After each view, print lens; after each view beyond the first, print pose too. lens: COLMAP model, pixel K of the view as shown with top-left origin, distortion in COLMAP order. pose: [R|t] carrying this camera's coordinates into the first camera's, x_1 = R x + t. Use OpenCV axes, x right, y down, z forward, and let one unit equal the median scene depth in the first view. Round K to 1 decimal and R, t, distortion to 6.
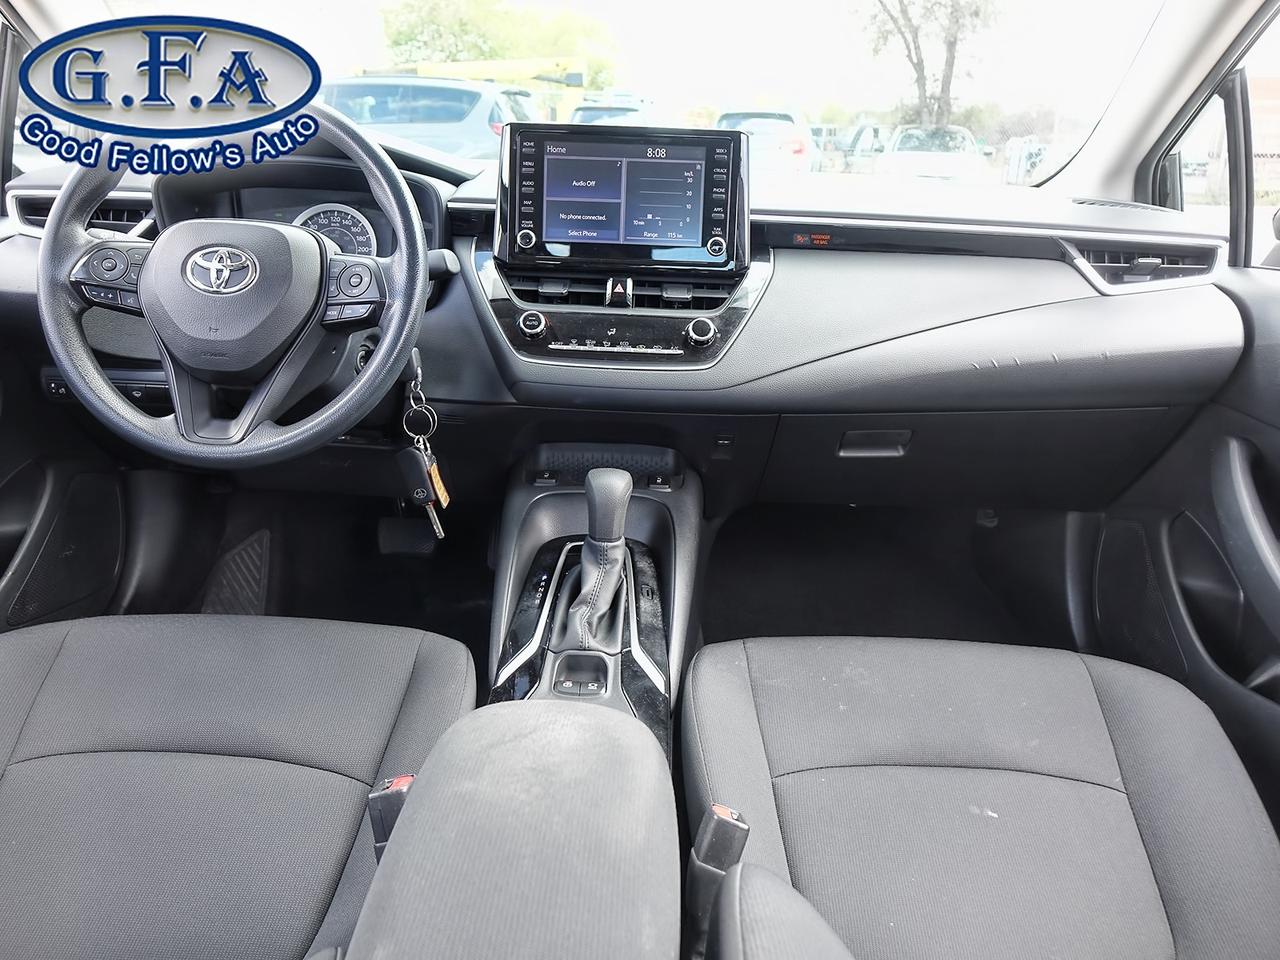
lens RADIAL K [[953.2, 0, 640.0], [0, 953.2, 480.0], [0, 0, 1]] dist [0.004538, -0.000485]
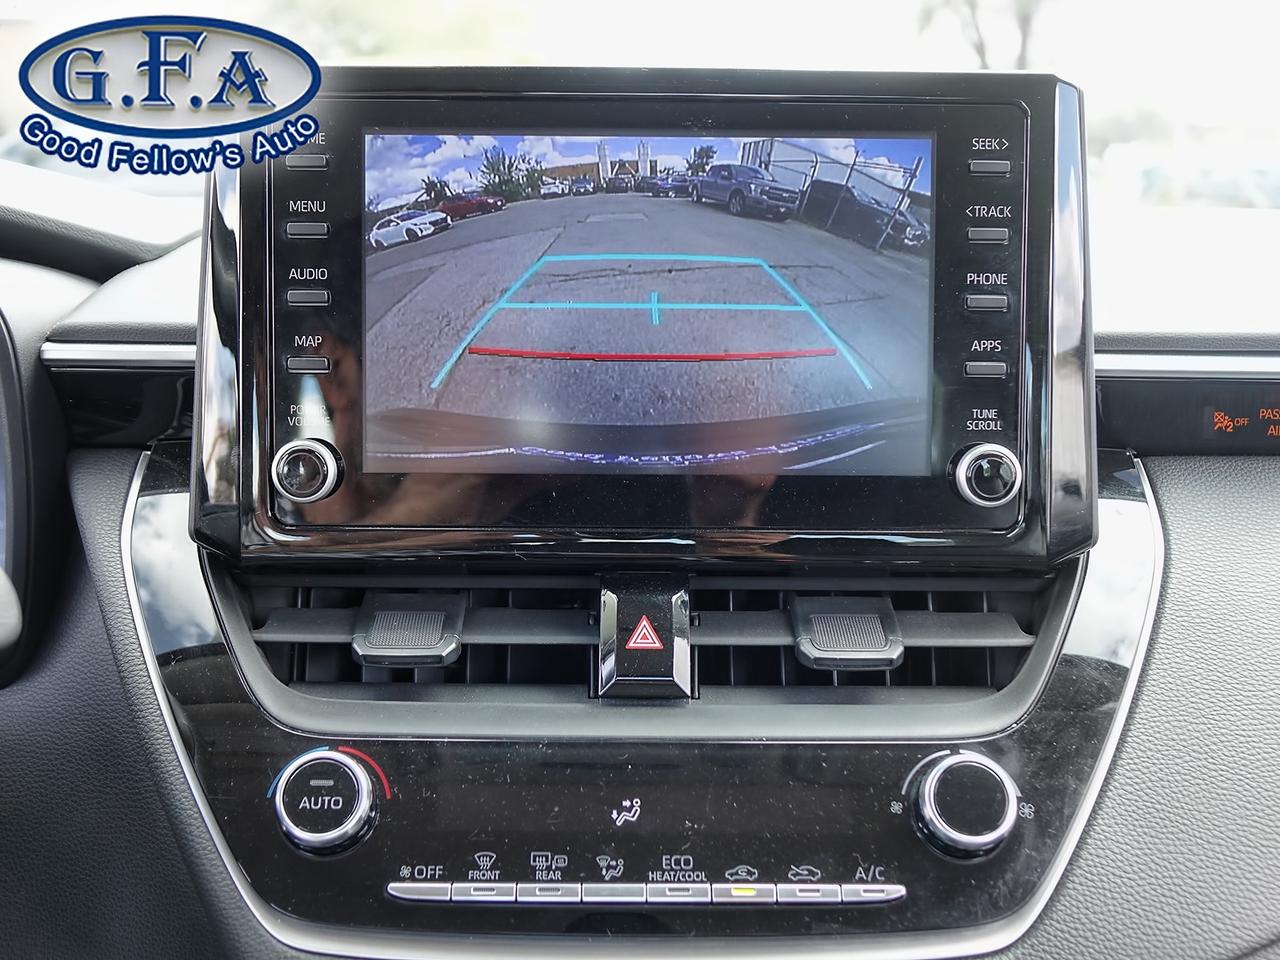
lens RADIAL K [[1304.2, 0, 640.0], [0, 1304.2, 480.0], [0, 0, 1]] dist [-0.013215, -0.017252]
pose [[0.998843, -0.034706, 0.033291, -0.034325], [0.037939, 0.994062, -0.101984, -0.207238], [-0.029554, 0.103129, 0.994229, 0.618982]]
